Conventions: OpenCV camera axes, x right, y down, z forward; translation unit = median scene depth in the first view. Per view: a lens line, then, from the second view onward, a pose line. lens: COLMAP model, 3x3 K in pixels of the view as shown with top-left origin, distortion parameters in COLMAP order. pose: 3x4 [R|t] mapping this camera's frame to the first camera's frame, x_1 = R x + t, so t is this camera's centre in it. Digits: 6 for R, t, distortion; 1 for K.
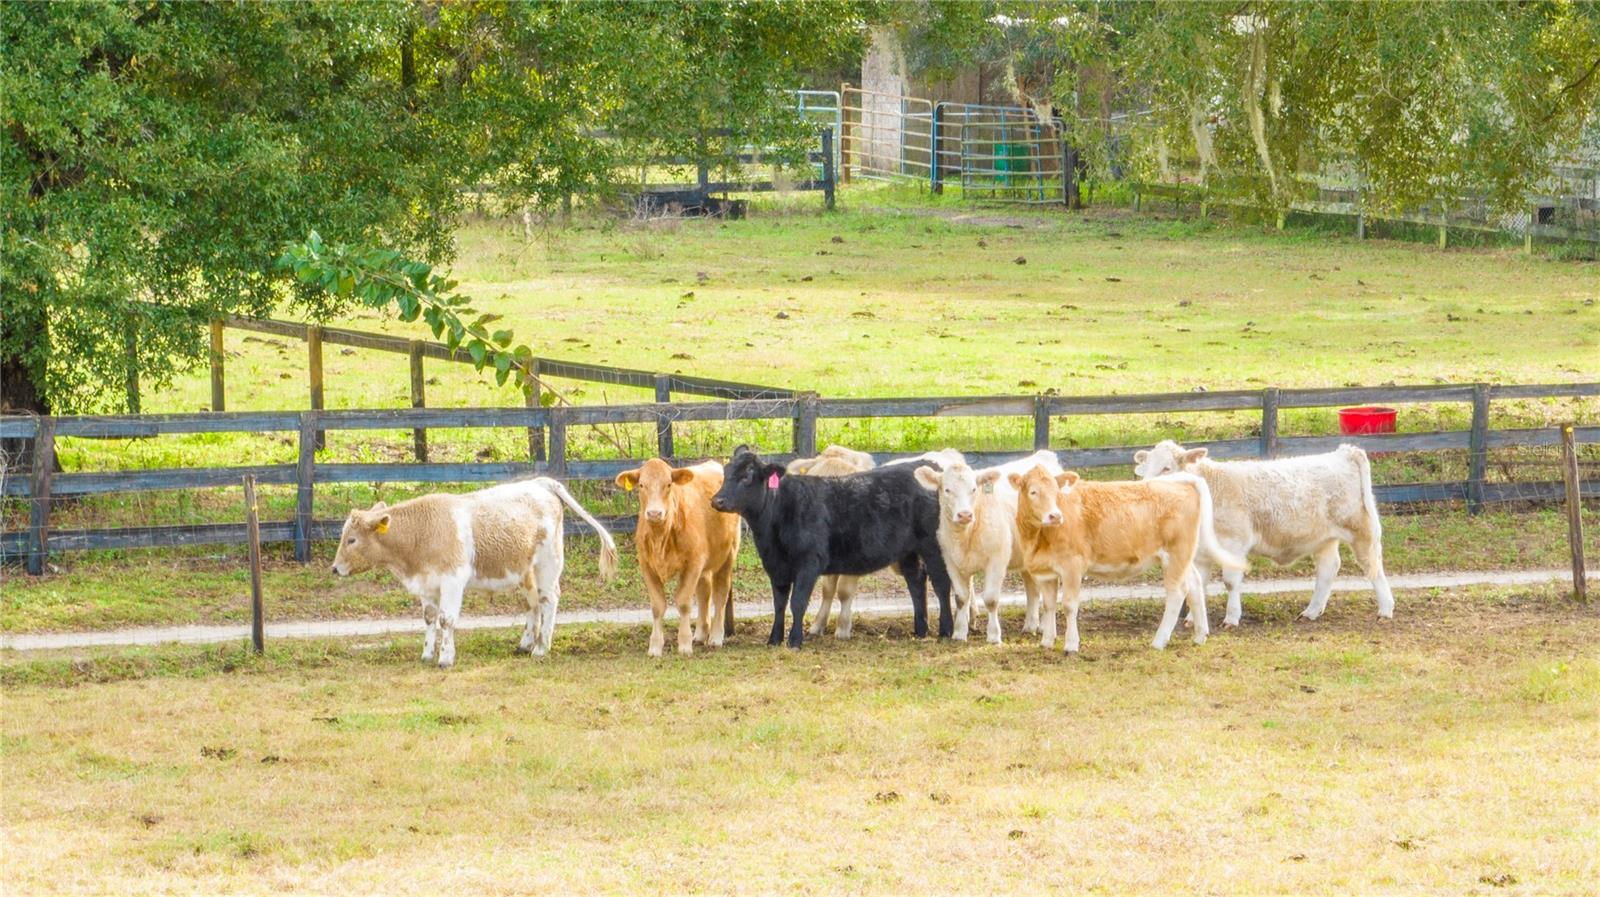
lens RADIAL K [[7476.9, 0, 799.9], [0, 7476.9, 448.4], [0, 0, 1]] dist [0.048861, 0.000000]
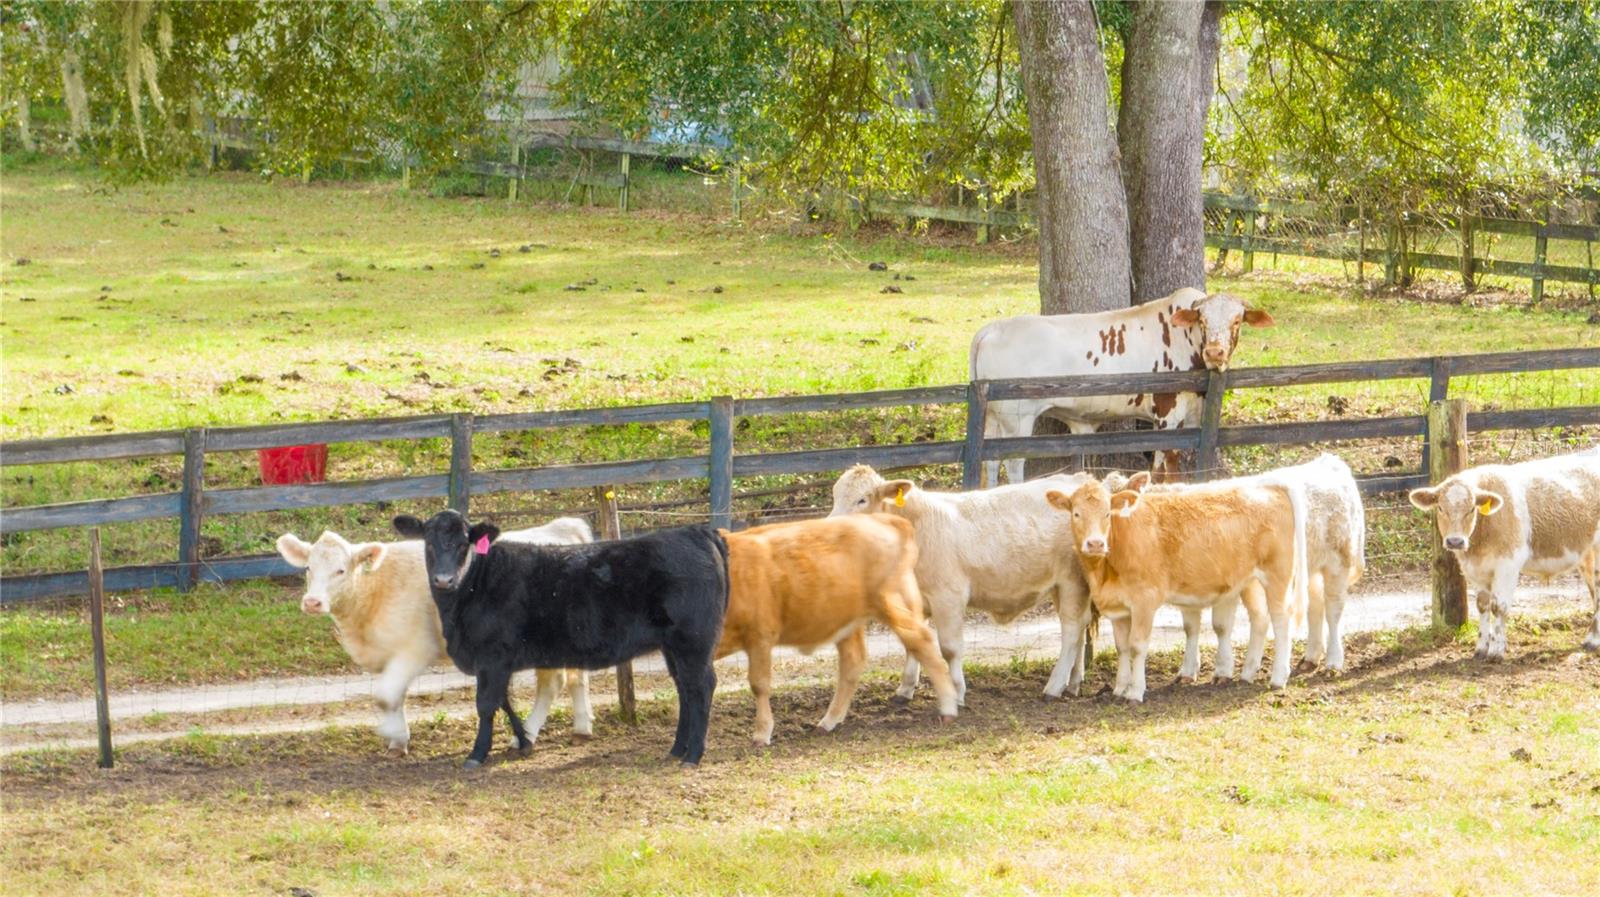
lens RADIAL K [[7476.9, 0, 800.1], [0, 7476.9, 448.9], [0, 0, 1]] dist [0.048861, 0.000000]
pose [[0.986093, -0.014377, 0.165574, -0.002166], [0.011500, 0.999766, 0.018318, -0.015331], [-0.165799, -0.016159, 0.986027, 0.188460]]
